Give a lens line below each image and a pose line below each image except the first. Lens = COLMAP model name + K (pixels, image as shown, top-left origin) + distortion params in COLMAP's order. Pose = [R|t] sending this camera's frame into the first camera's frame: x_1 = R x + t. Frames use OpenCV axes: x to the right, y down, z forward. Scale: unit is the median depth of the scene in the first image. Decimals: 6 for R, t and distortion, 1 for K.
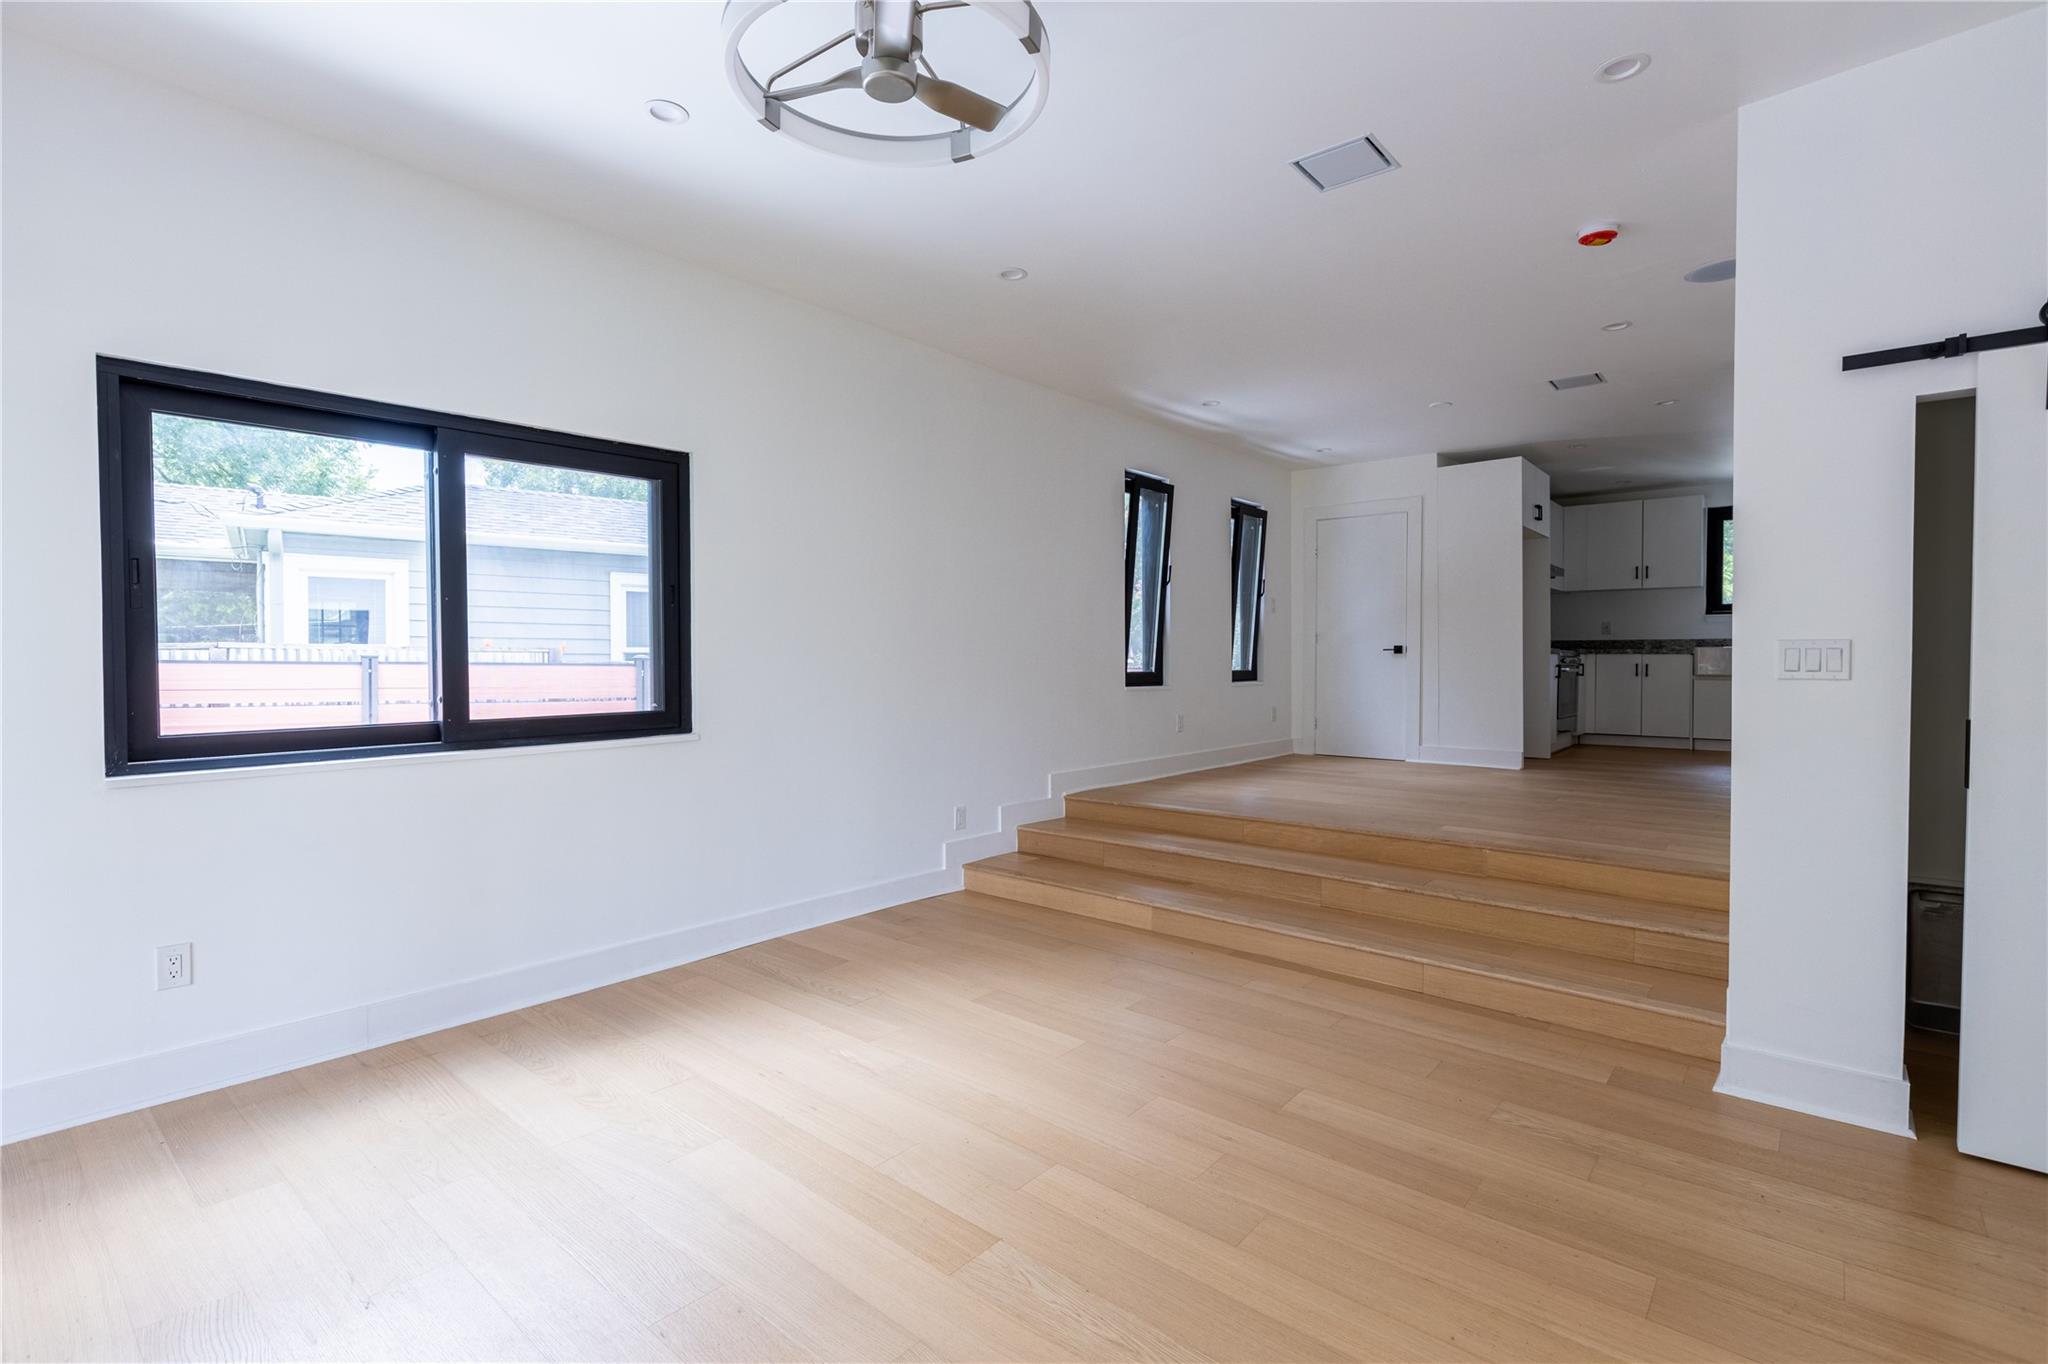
lens RADIAL K [[949.9, 0, 1011.3], [0, 949.9, 672.8], [0, 0, 1]] dist [-0.006204, 0.001016]
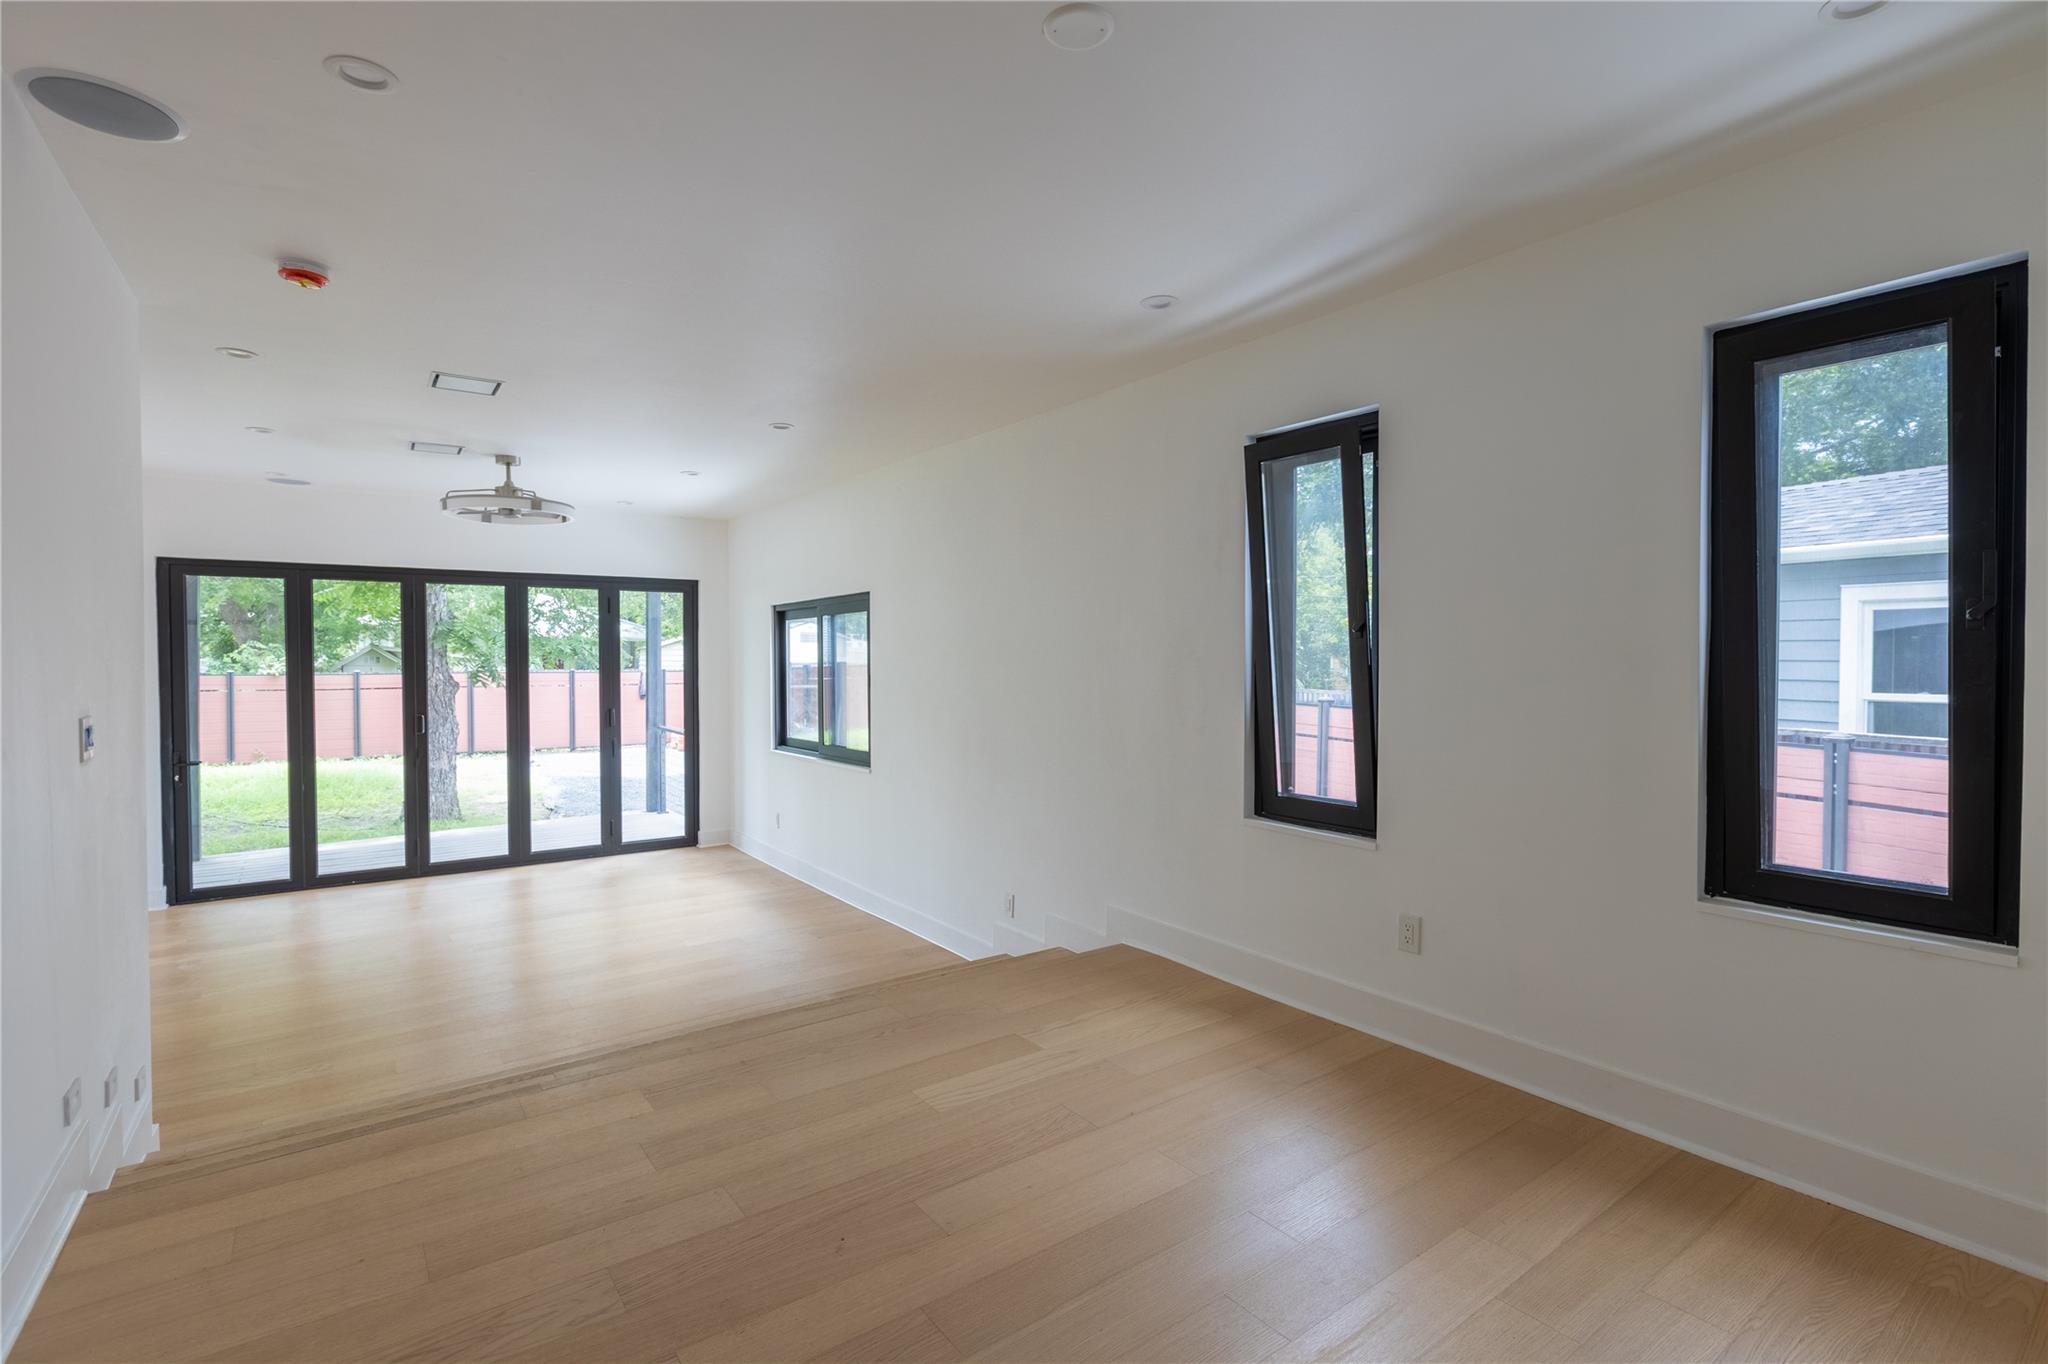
lens RADIAL K [[949.9, 0, 1018.2], [0, 949.9, 677.4], [0, 0, 1]] dist [-0.006204, 0.001016]
pose [[-0.238114, 0.021750, -0.970994, 1.237643], [-0.015453, 0.999538, 0.026179, -0.145335], [0.971114, 0.021239, -0.237668, 1.755786]]
